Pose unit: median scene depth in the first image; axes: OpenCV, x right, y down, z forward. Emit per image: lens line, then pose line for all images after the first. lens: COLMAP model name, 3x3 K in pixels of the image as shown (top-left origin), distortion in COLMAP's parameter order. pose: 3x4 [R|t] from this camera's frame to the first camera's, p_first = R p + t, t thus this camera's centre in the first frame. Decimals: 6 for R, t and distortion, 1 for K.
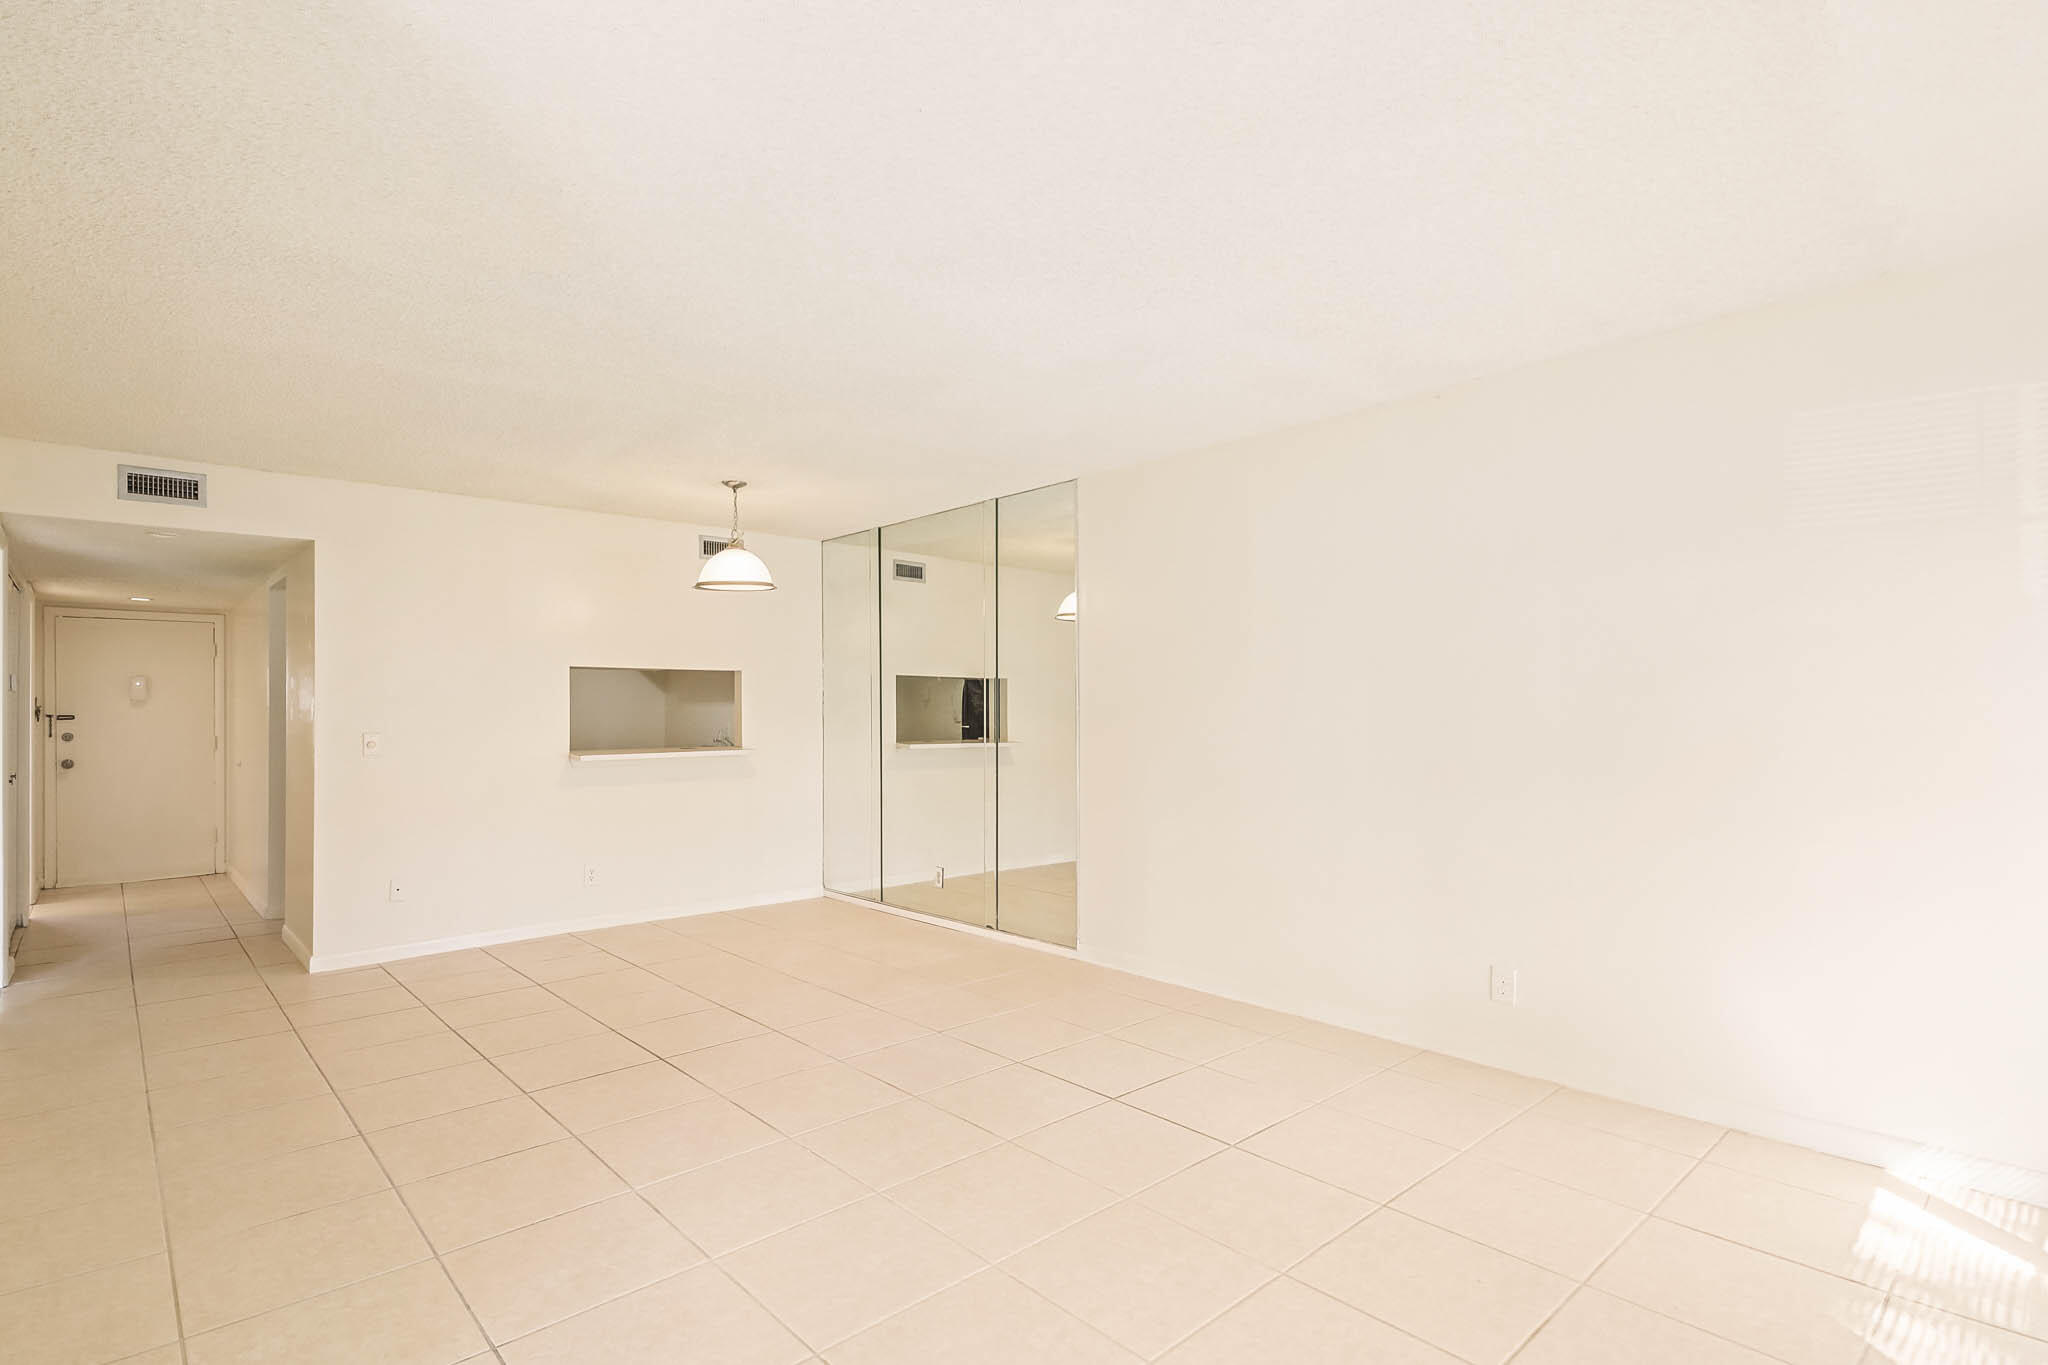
lens RADIAL K [[1000.9, 0, 1024.5], [0, 1000.9, 702.0], [0, 0, 1]] dist [0.023433, -0.001726]
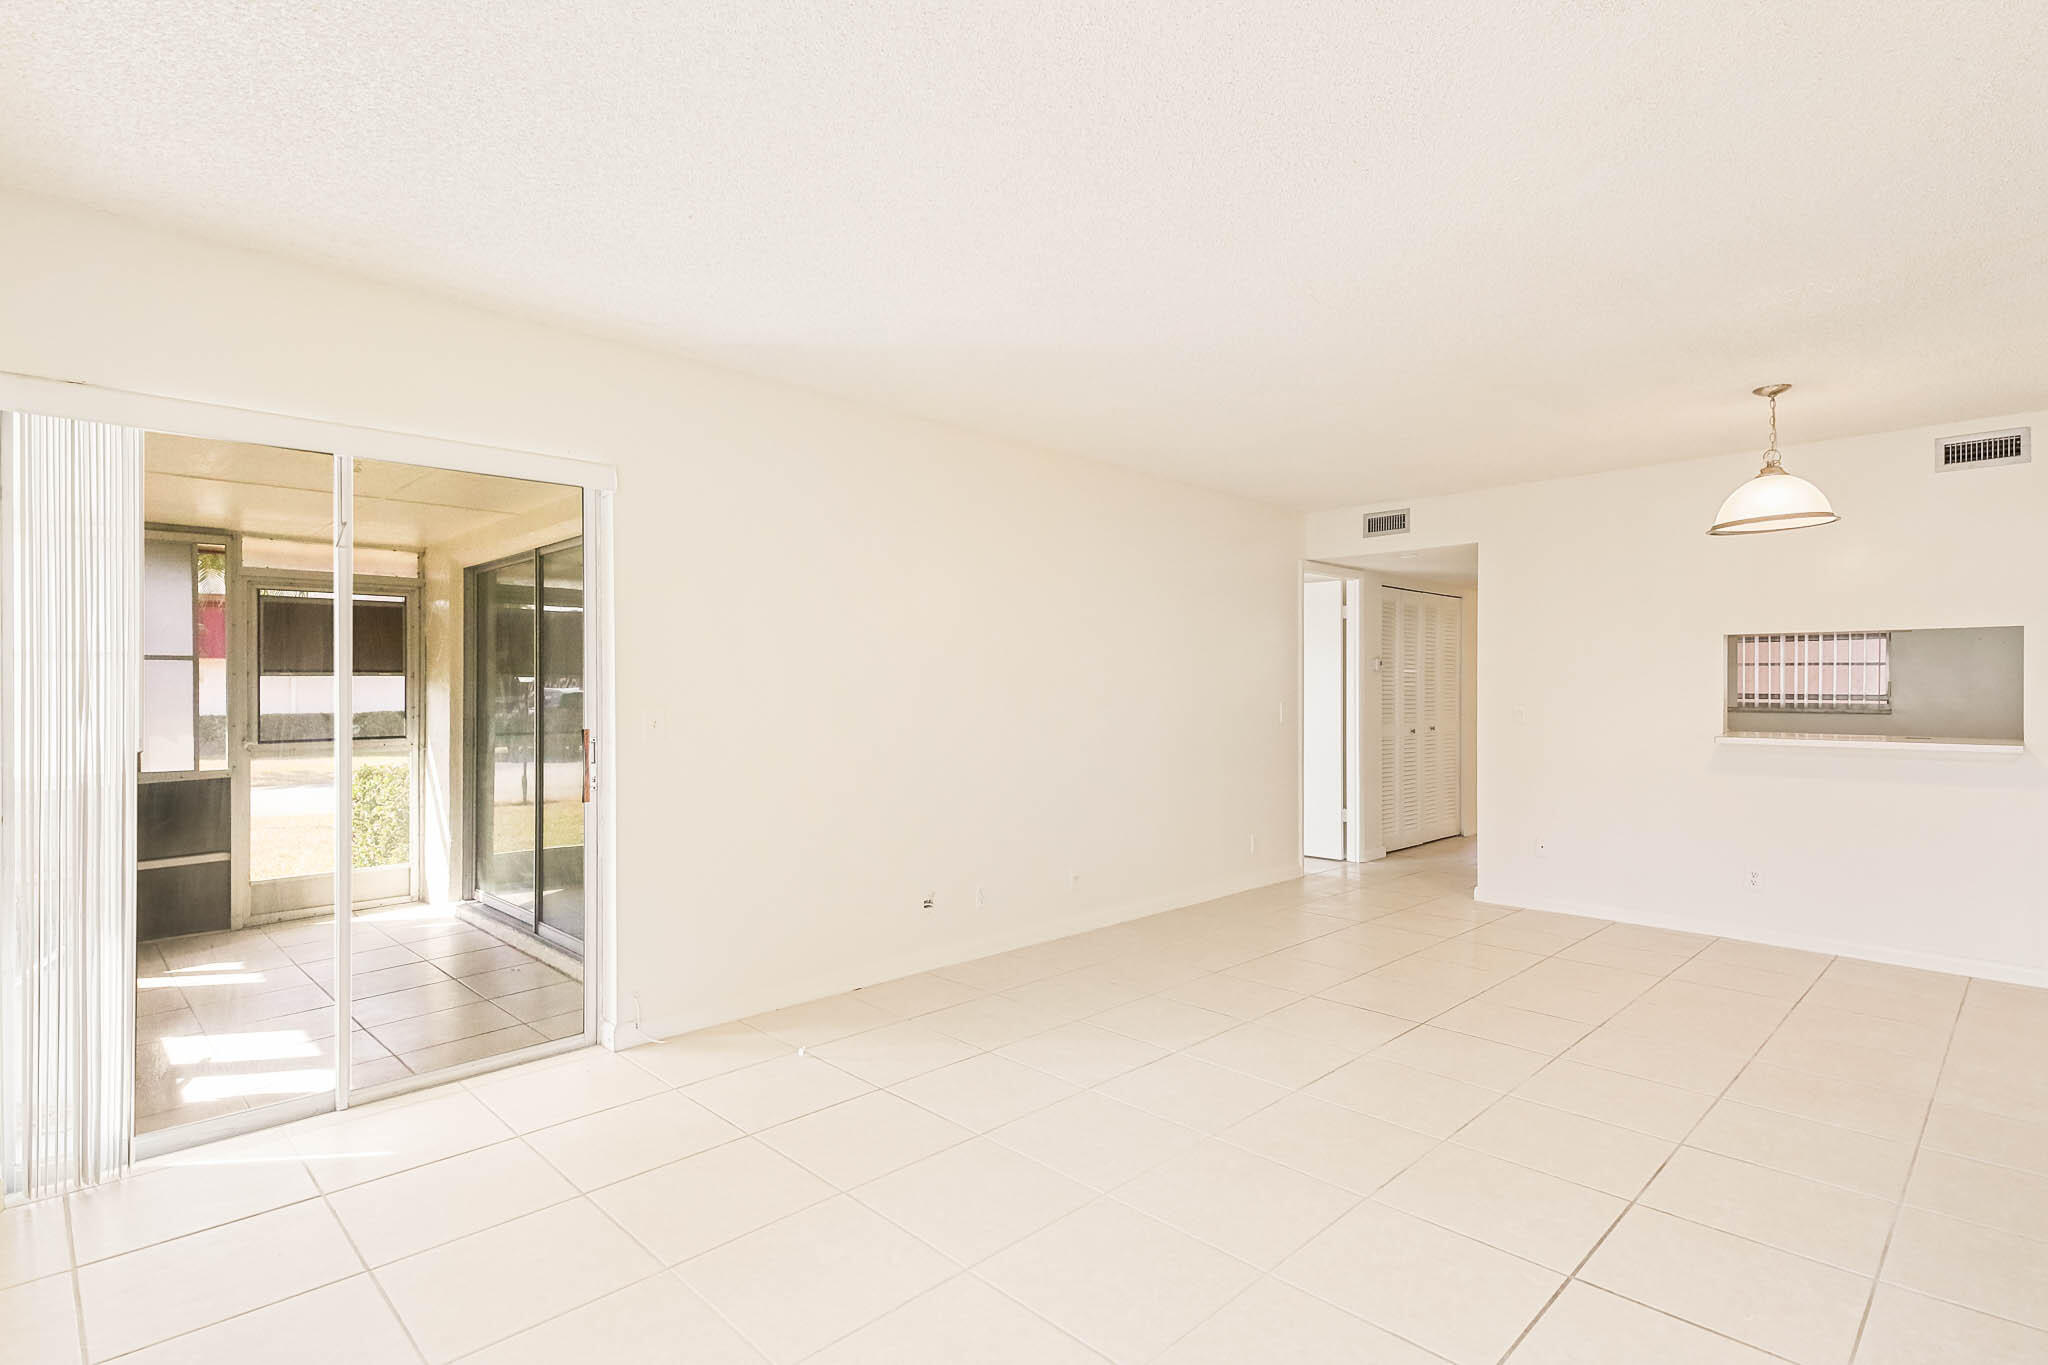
lens RADIAL K [[1000.9, 0, 1029.2], [0, 1000.9, 687.4], [0, 0, 1]] dist [0.023433, -0.001726]
pose [[0.029125, 0.008364, -0.999541, 0.334416], [0.002970, 0.999960, 0.008454, 0.001880], [0.999571, -0.003215, 0.029099, 0.289521]]
